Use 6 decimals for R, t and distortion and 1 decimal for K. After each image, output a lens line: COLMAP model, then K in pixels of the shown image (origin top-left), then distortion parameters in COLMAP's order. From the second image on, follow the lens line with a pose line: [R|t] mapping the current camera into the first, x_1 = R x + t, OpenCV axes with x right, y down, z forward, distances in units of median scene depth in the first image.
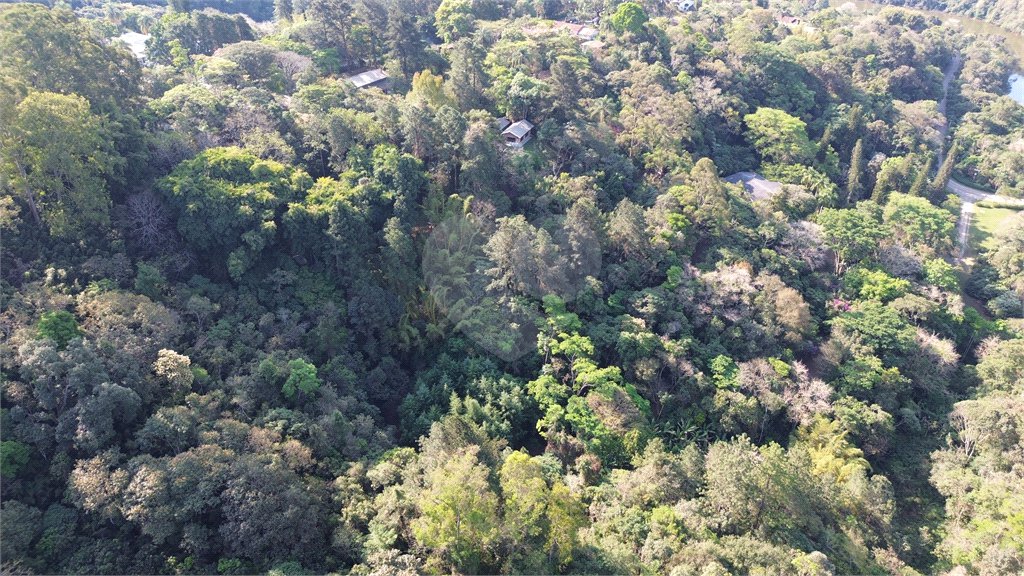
lens RADIAL K [[724.9, 0, 516.5], [0, 724.9, 291.4], [0, 0, 1]] dist [0.067540, -0.070634]
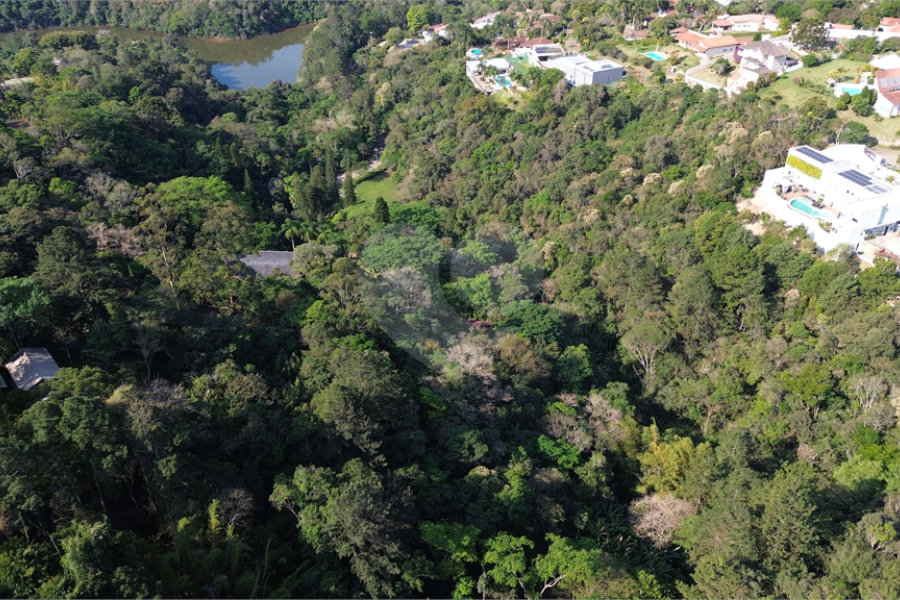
lens RADIAL K [[759.0, 0, 453.6], [0, 759.0, 300.5], [0, 0, 1]] dist [0.081142, -0.095499]
pose [[0.433127, -0.493631, 0.754141, -0.234642], [0.501948, 0.827046, 0.253067, -0.211397], [-0.748631, 0.268930, 0.605994, 0.315335]]
